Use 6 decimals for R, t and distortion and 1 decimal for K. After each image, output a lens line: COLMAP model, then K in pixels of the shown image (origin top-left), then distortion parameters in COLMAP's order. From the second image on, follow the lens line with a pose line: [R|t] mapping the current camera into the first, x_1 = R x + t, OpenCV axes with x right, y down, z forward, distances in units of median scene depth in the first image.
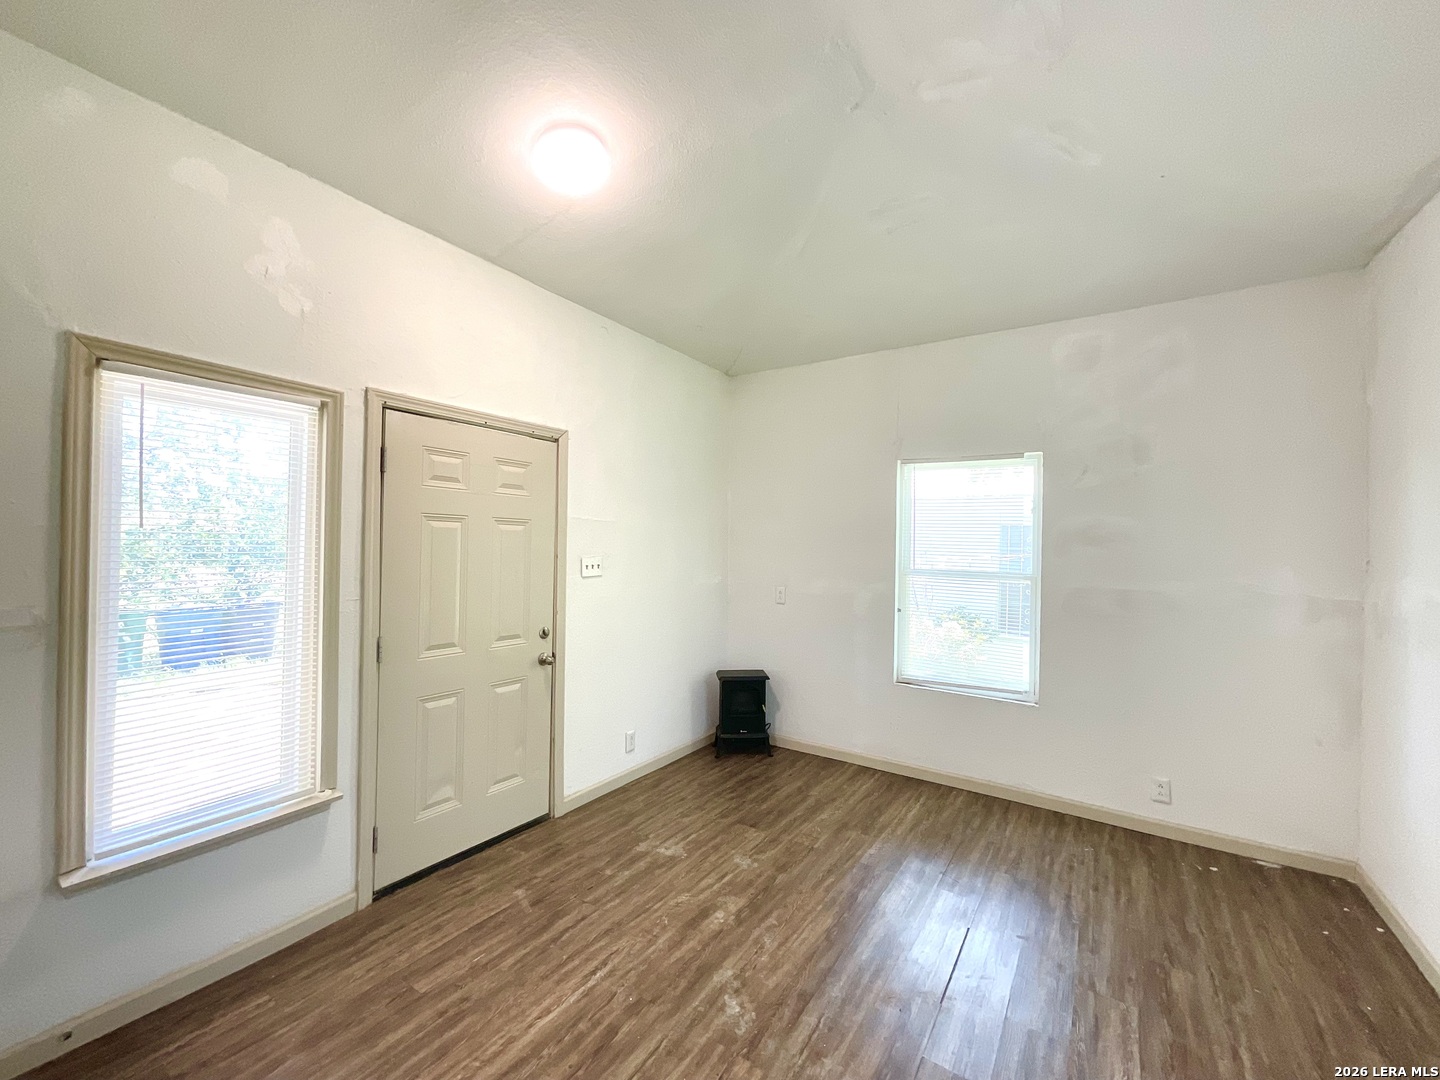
lens RADIAL K [[570.4, 0, 719.0], [0, 570.4, 549.2], [0, 0, 1]] dist [-0.017074, 0.003227]
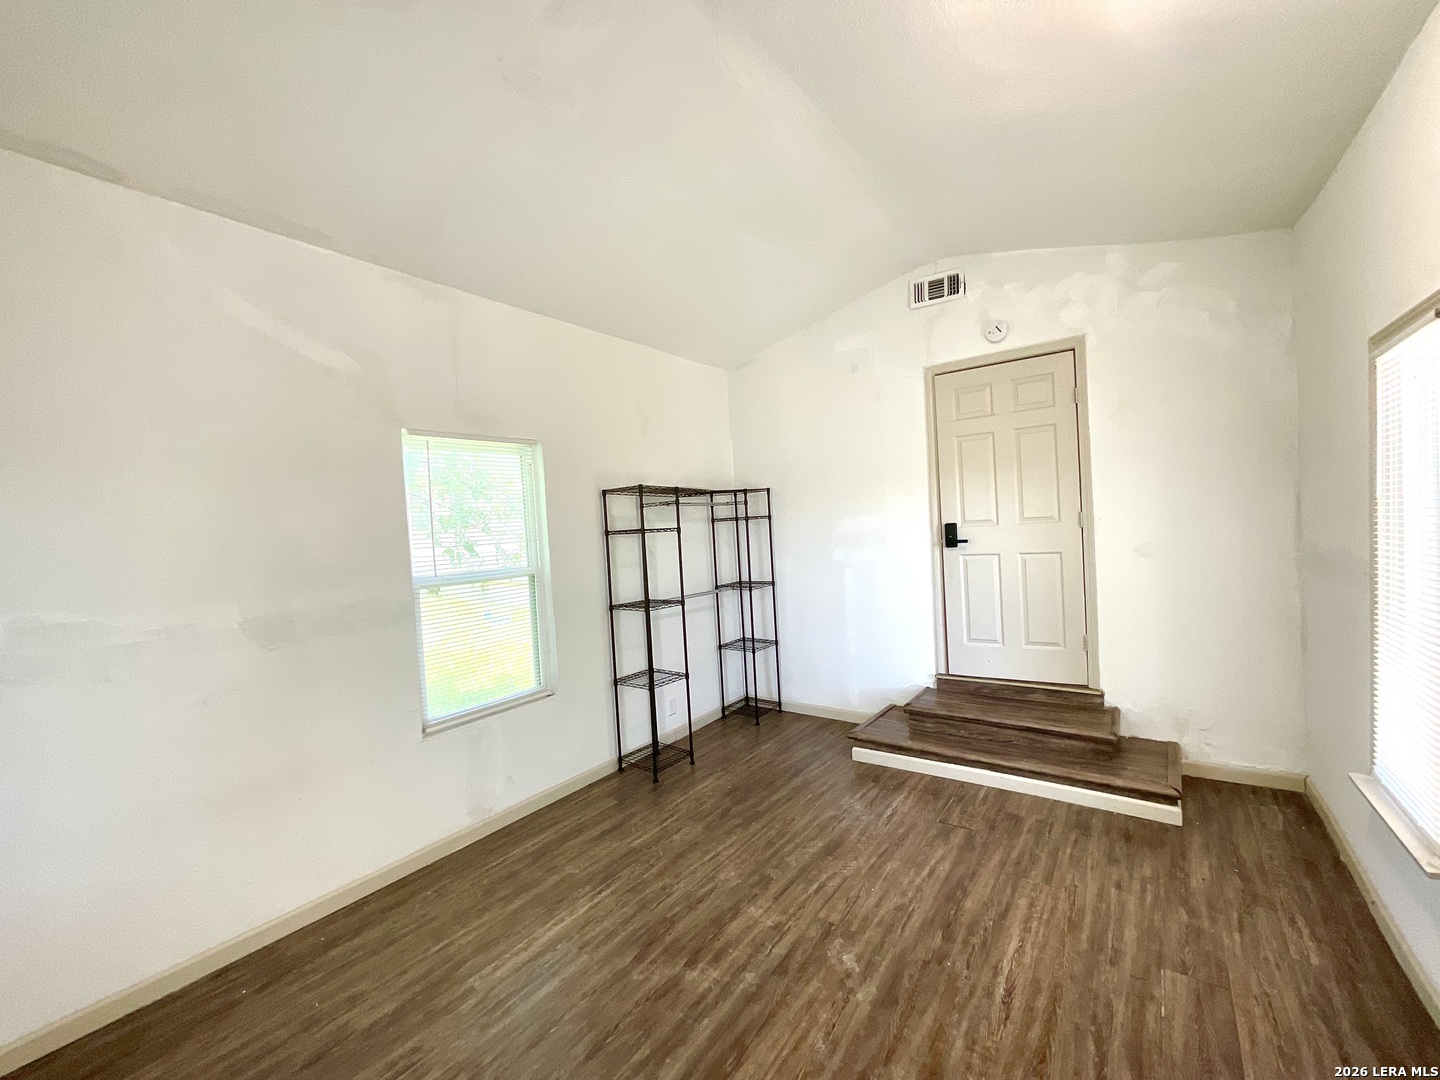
lens RADIAL K [[570.4, 0, 719.7], [0, 570.4, 536.3], [0, 0, 1]] dist [-0.017074, 0.003227]
pose [[-0.998190, 0.036121, 0.048076, 0.174890], [0.037422, 0.998950, 0.026447, -0.033228], [-0.047070, 0.028198, -0.998494, 1.898680]]
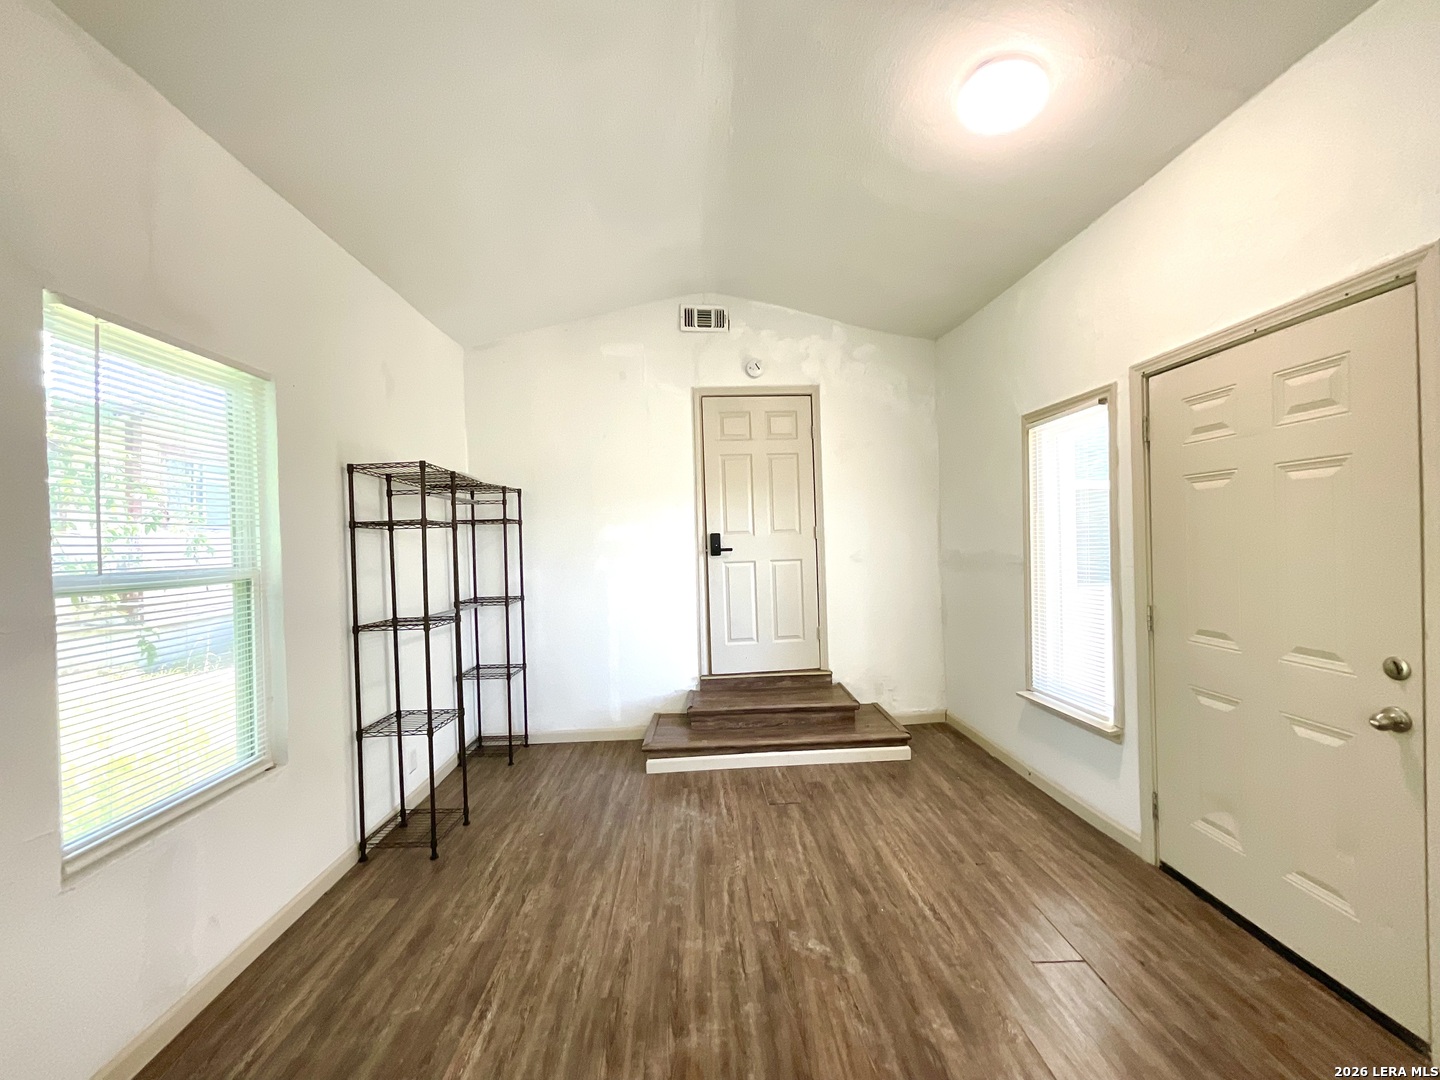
lens RADIAL K [[570.4, 0, 717.3], [0, 570.4, 540.7], [0, 0, 1]] dist [-0.017074, 0.003227]
pose [[-0.804527, 0.003183, -0.593908, 0.740420], [0.009377, 0.999929, -0.007344, 0.047638], [0.593842, -0.011478, -0.804500, 1.616282]]
